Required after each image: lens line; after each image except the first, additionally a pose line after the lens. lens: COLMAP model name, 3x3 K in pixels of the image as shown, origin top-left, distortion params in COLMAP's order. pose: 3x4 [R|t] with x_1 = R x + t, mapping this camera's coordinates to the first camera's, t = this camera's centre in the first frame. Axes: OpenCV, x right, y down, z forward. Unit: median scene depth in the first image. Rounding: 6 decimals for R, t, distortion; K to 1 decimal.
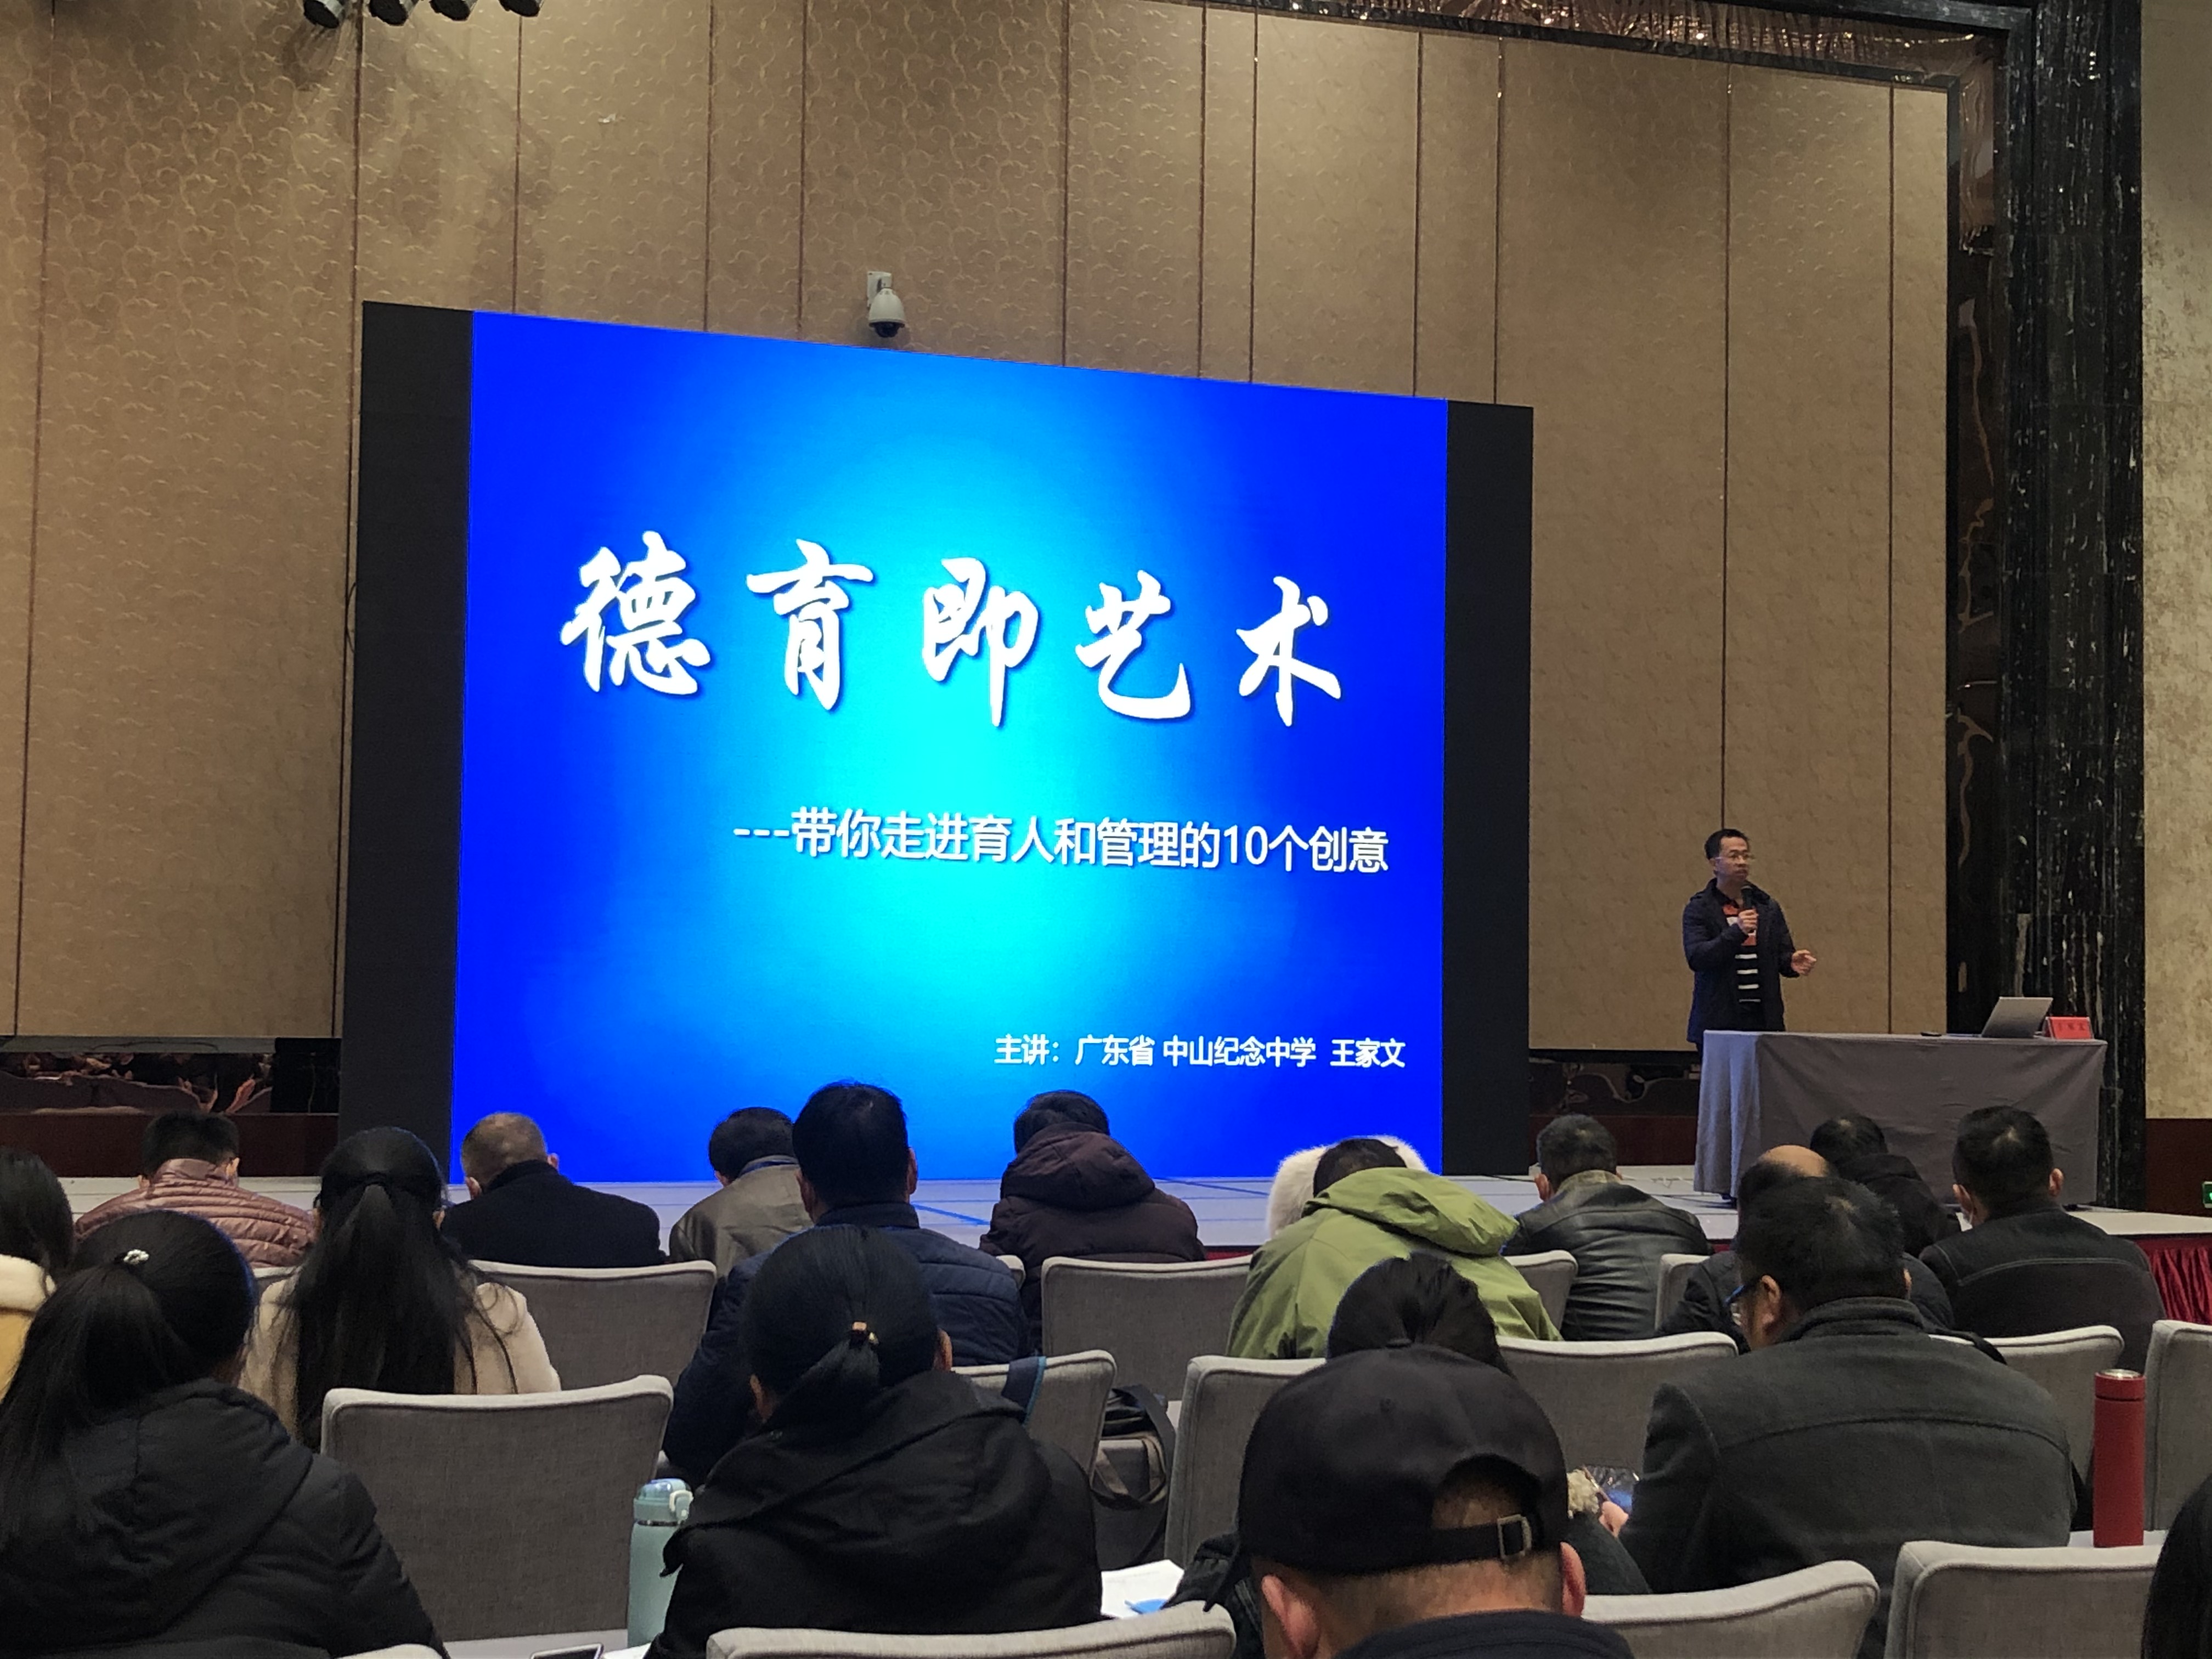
lens RADIAL K [[3232.4, 0, 1114.6], [0, 3232.4, 833.9], [0, 0, 1]] dist [0.045898, 0.000000]
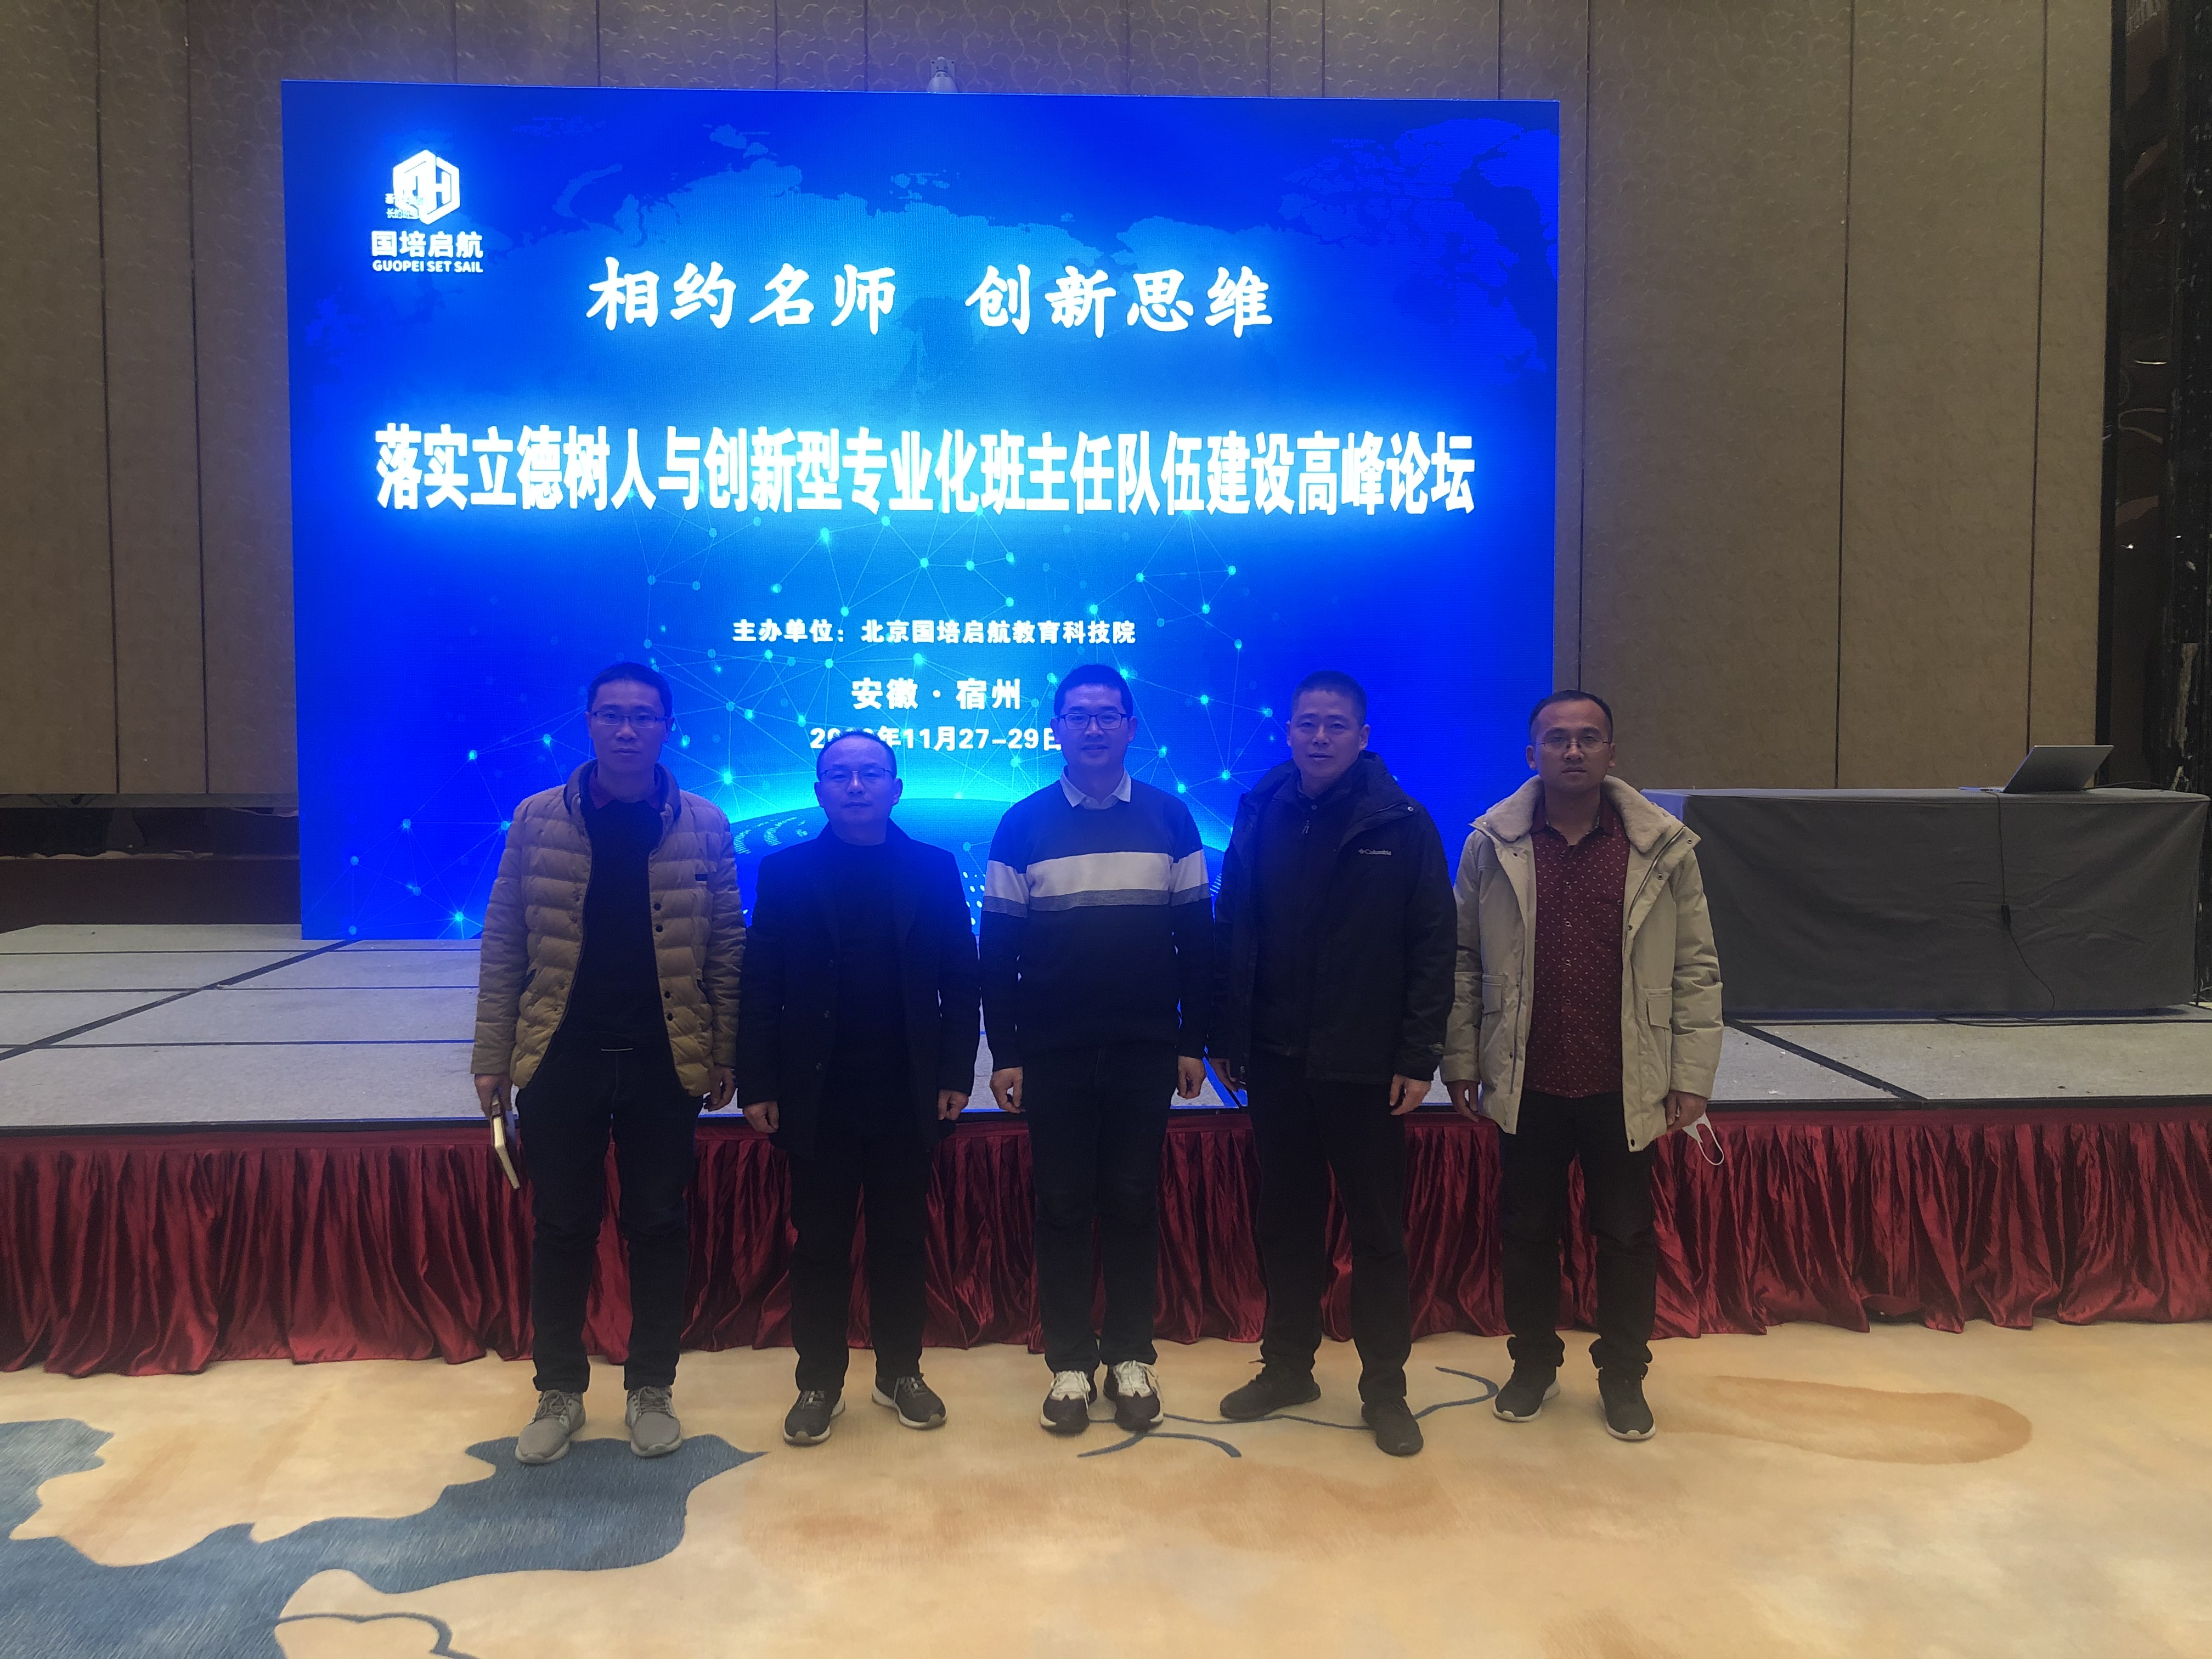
lens RADIAL K [[1844.6, 0, 1090.0], [0, 1844.6, 835.5], [0, 0, 1]] dist [0.066878, -0.085693]
pose [[0.950947, 0.000364, -0.309355, 0.158465], [0.032712, 0.994274, 0.101727, 0.016025], [0.307621, -0.106856, 0.945490, 0.414210]]
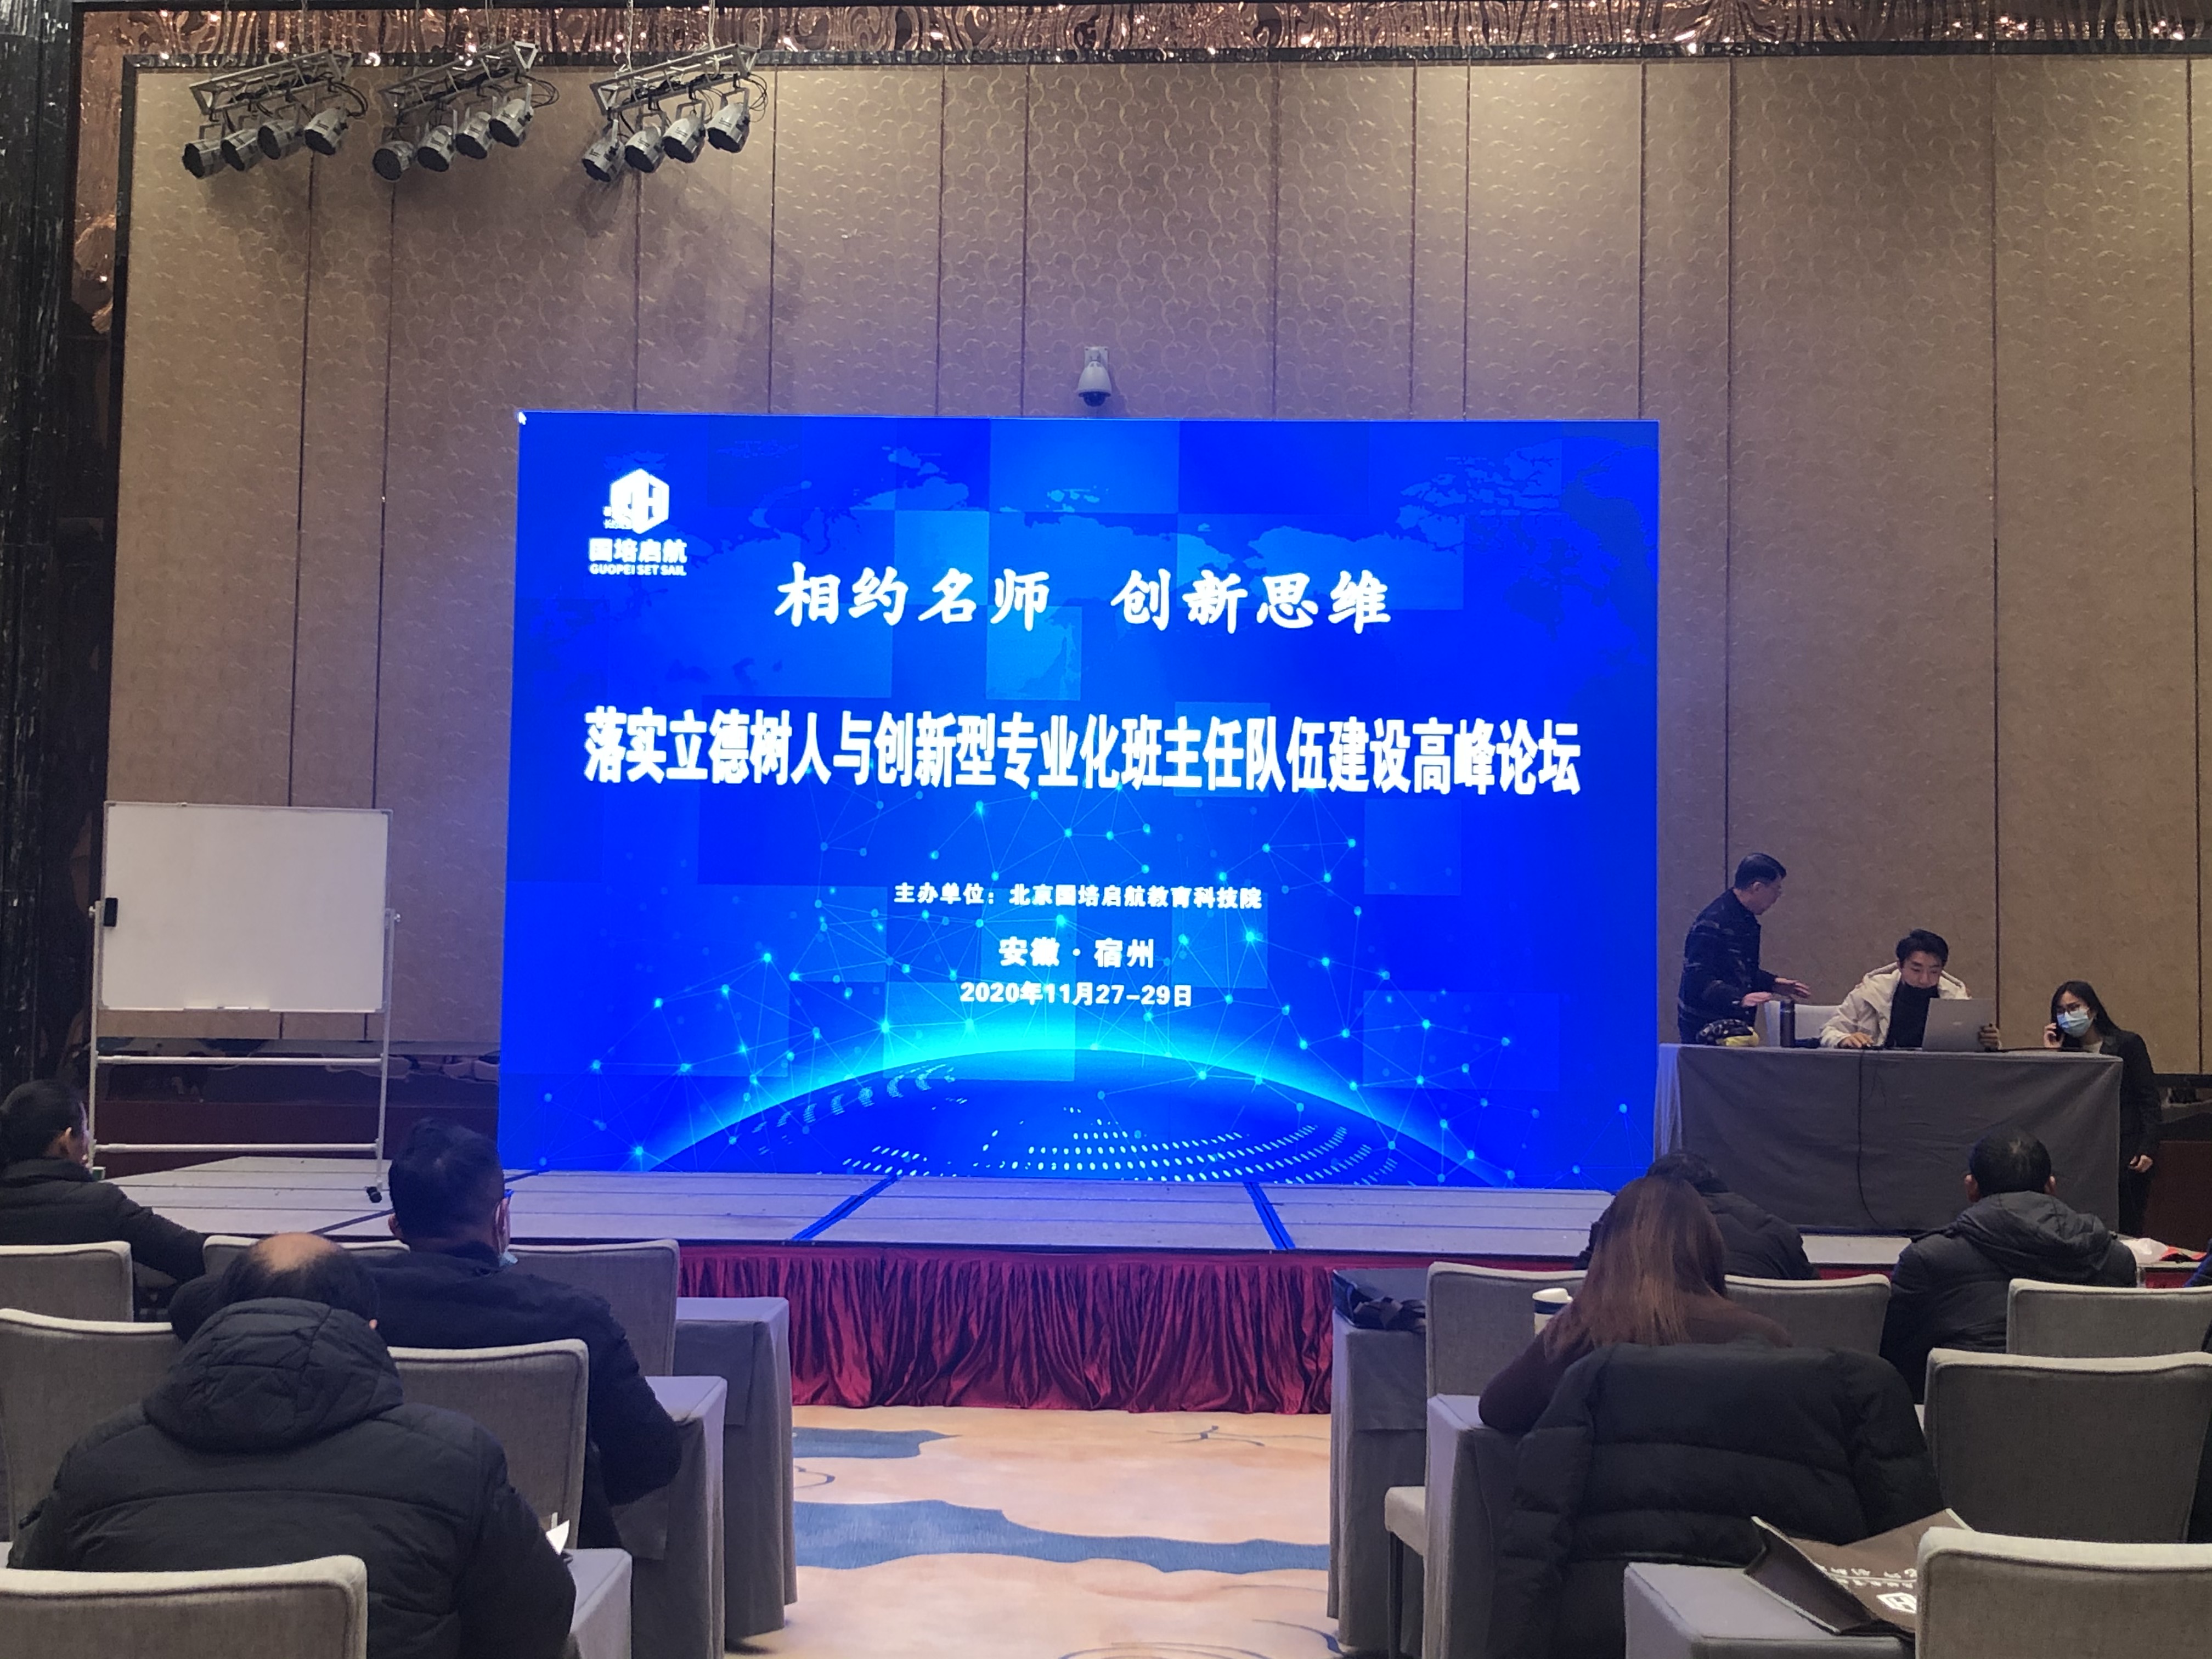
lens RADIAL K [[2840.7, 0, 1072.4], [0, 2840.7, 843.4], [0, 0, 1]] dist [0.038712, 0.000000]
pose [[0.923044, -0.022360, -0.384044, 0.282565], [0.018618, 0.999736, -0.013458, 0.006568], [0.384243, 0.005272, 0.923217, 0.111341]]
